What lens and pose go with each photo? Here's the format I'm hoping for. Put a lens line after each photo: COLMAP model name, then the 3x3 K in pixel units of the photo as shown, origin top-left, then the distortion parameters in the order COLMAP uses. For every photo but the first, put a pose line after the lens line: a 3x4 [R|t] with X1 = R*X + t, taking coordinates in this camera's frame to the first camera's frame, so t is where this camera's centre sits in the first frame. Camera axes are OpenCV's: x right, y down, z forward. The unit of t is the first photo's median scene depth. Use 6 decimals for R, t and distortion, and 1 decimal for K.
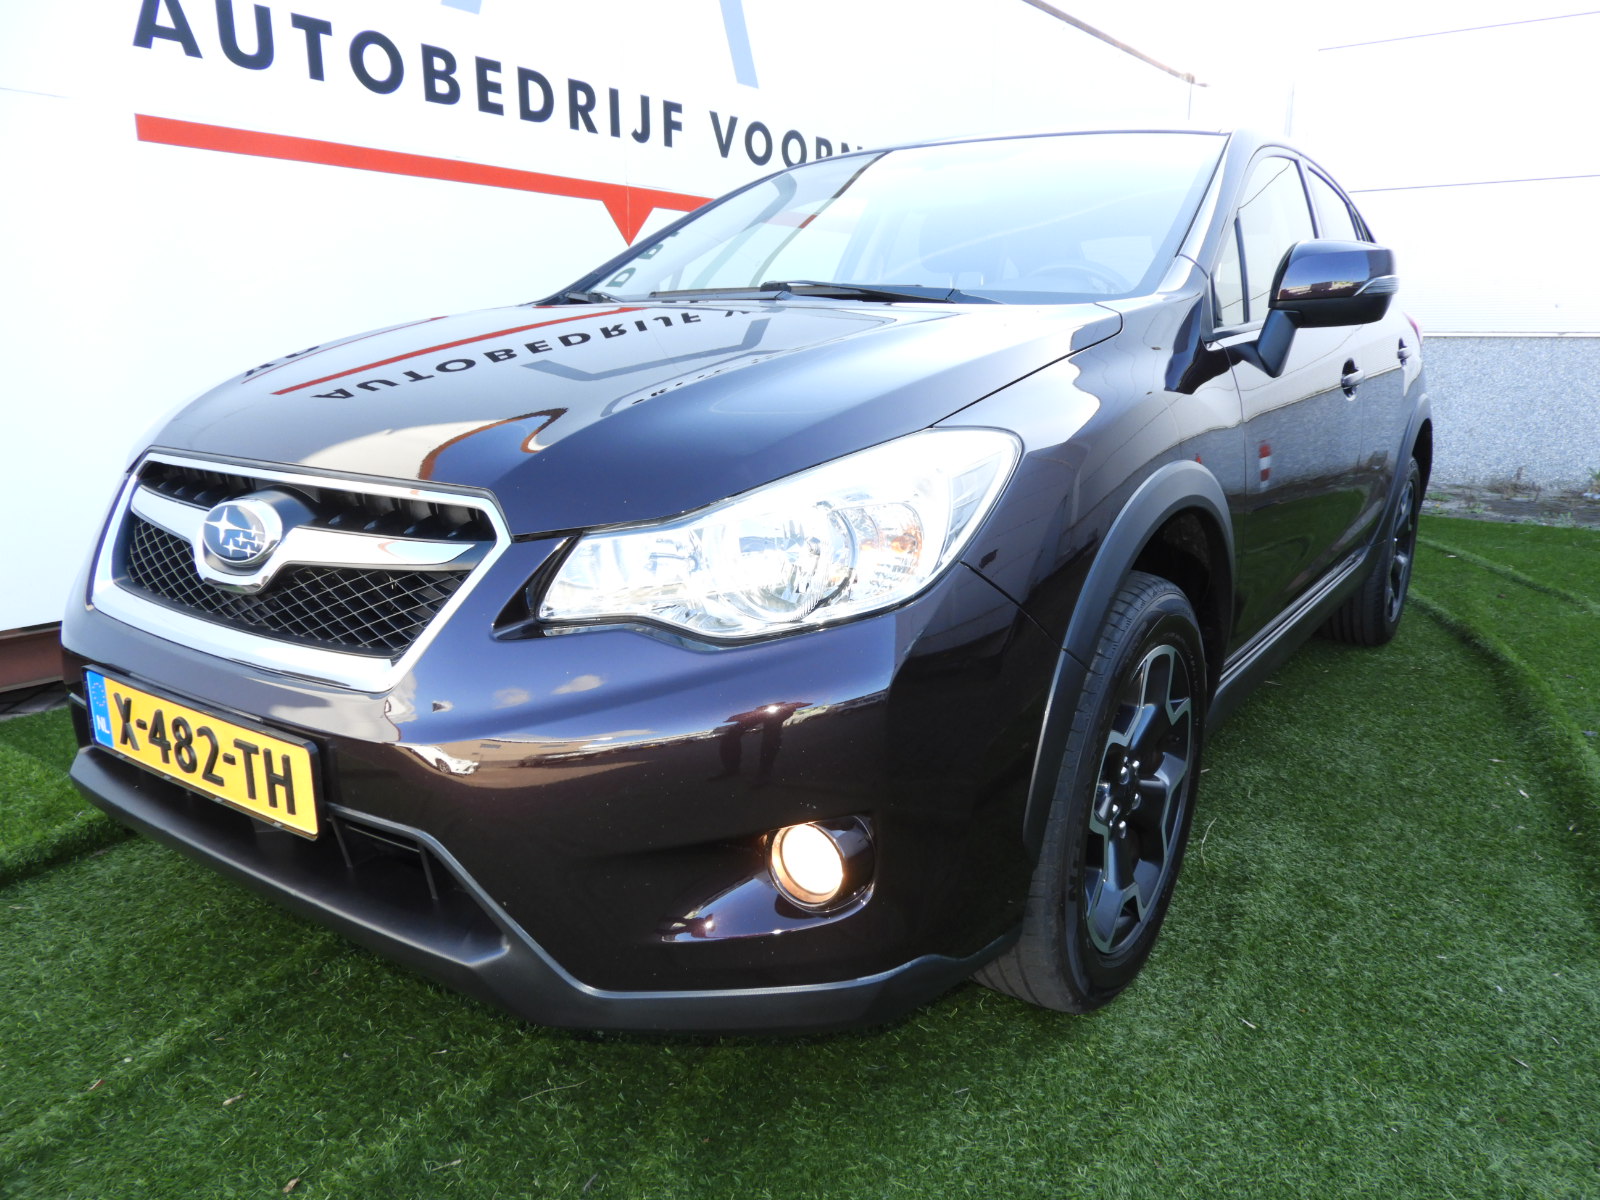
lens RADIAL K [[1133.2, 0, 806.0], [0, 1133.2, 594.0], [0, 0, 1]] dist [0.010551, -0.009903]
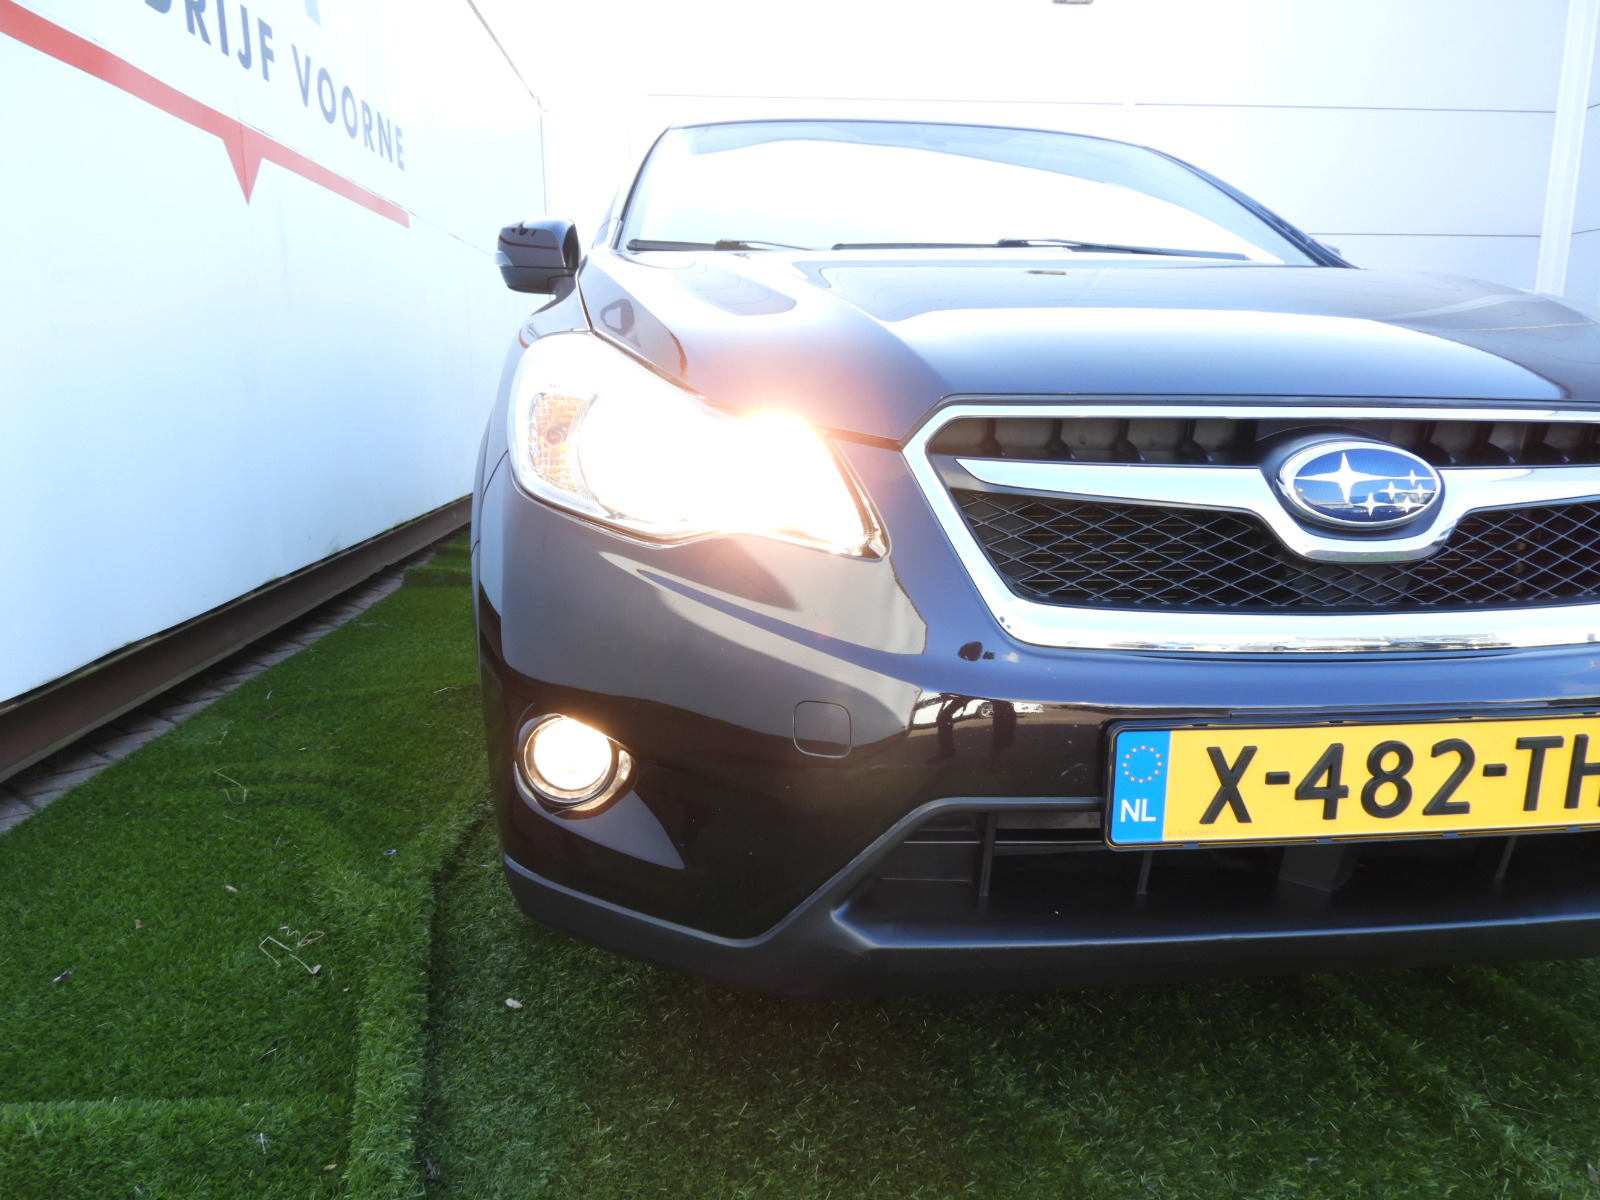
lens RADIAL K [[1133.2, 0, 811.6], [0, 1133.2, 593.8], [0, 0, 1]] dist [0.010551, -0.009903]
pose [[0.744915, -0.127607, 0.654842, -0.459119], [0.147333, 0.988769, 0.025080, -0.020131], [-0.650687, 0.077798, 0.755350, 0.245575]]
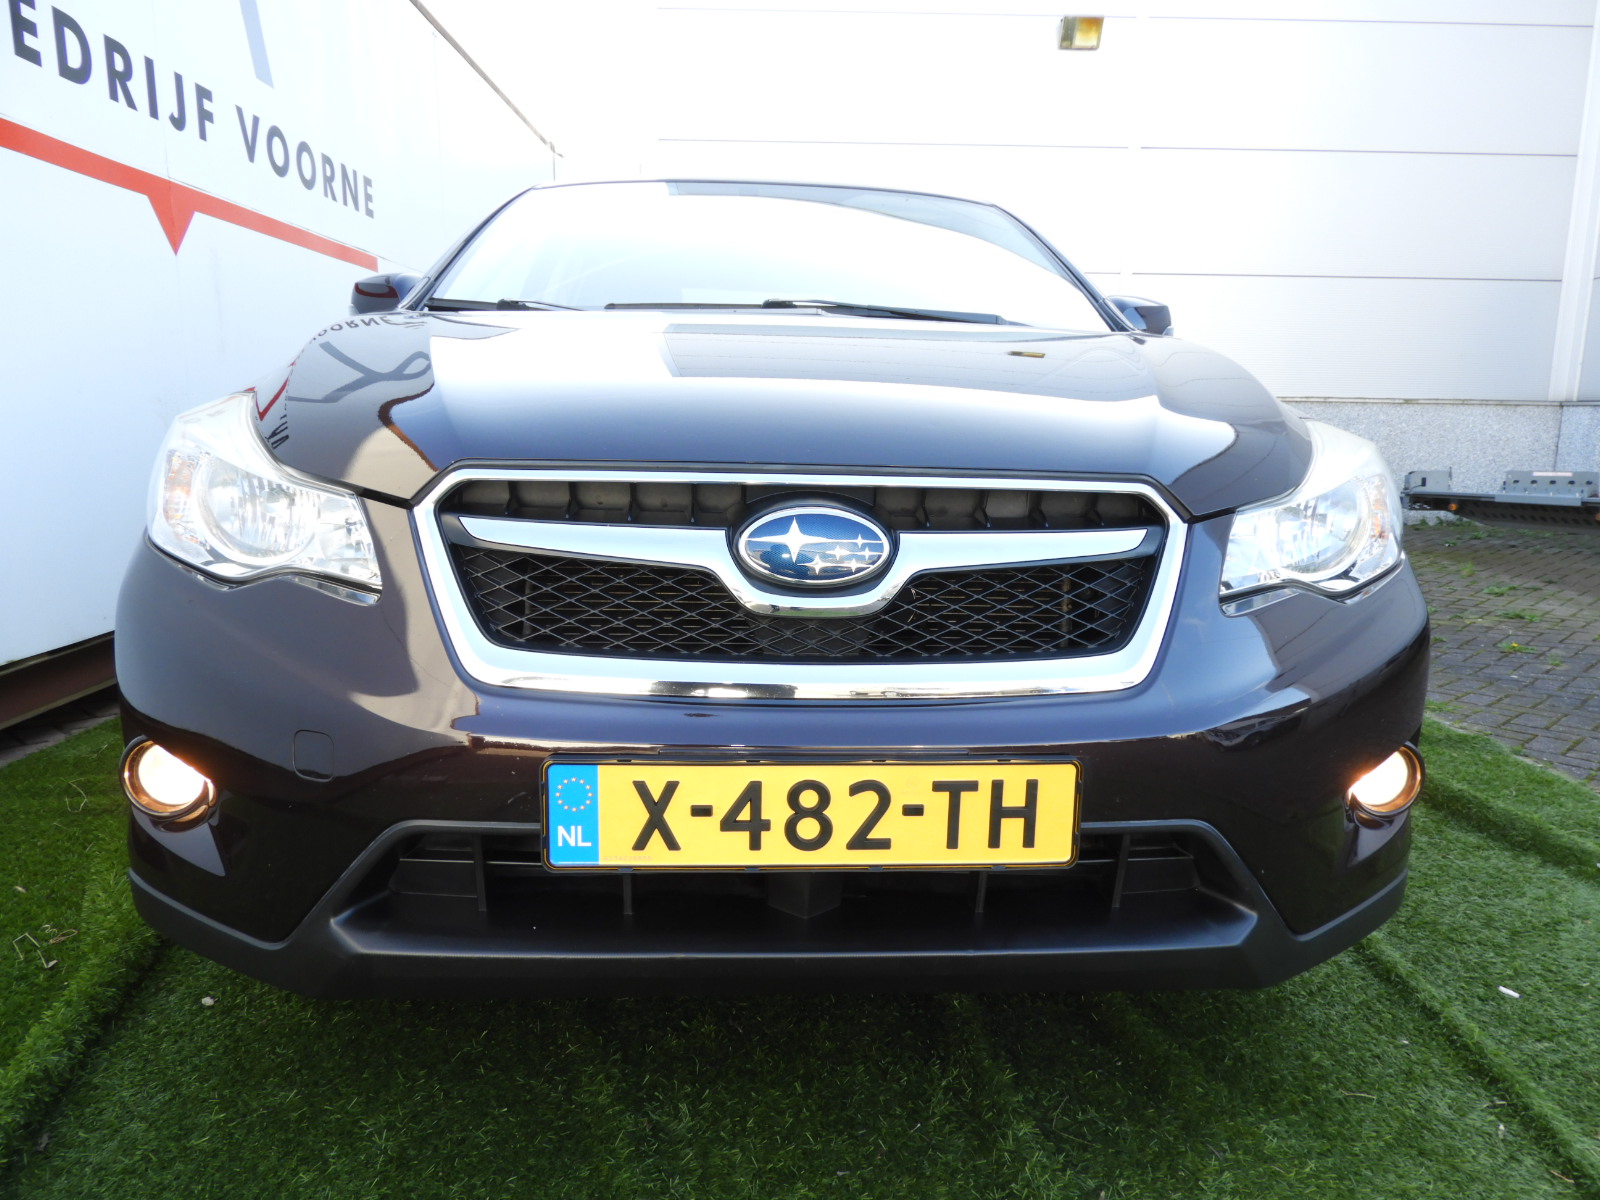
lens RADIAL K [[1133.2, 0, 809.9], [0, 1133.2, 596.1], [0, 0, 1]] dist [0.010551, -0.009903]
pose [[0.783915, -0.094497, 0.613634, -0.365803], [0.126212, 0.991967, -0.008477, -0.004440], [-0.607904, 0.084093, 0.789545, 0.129637]]
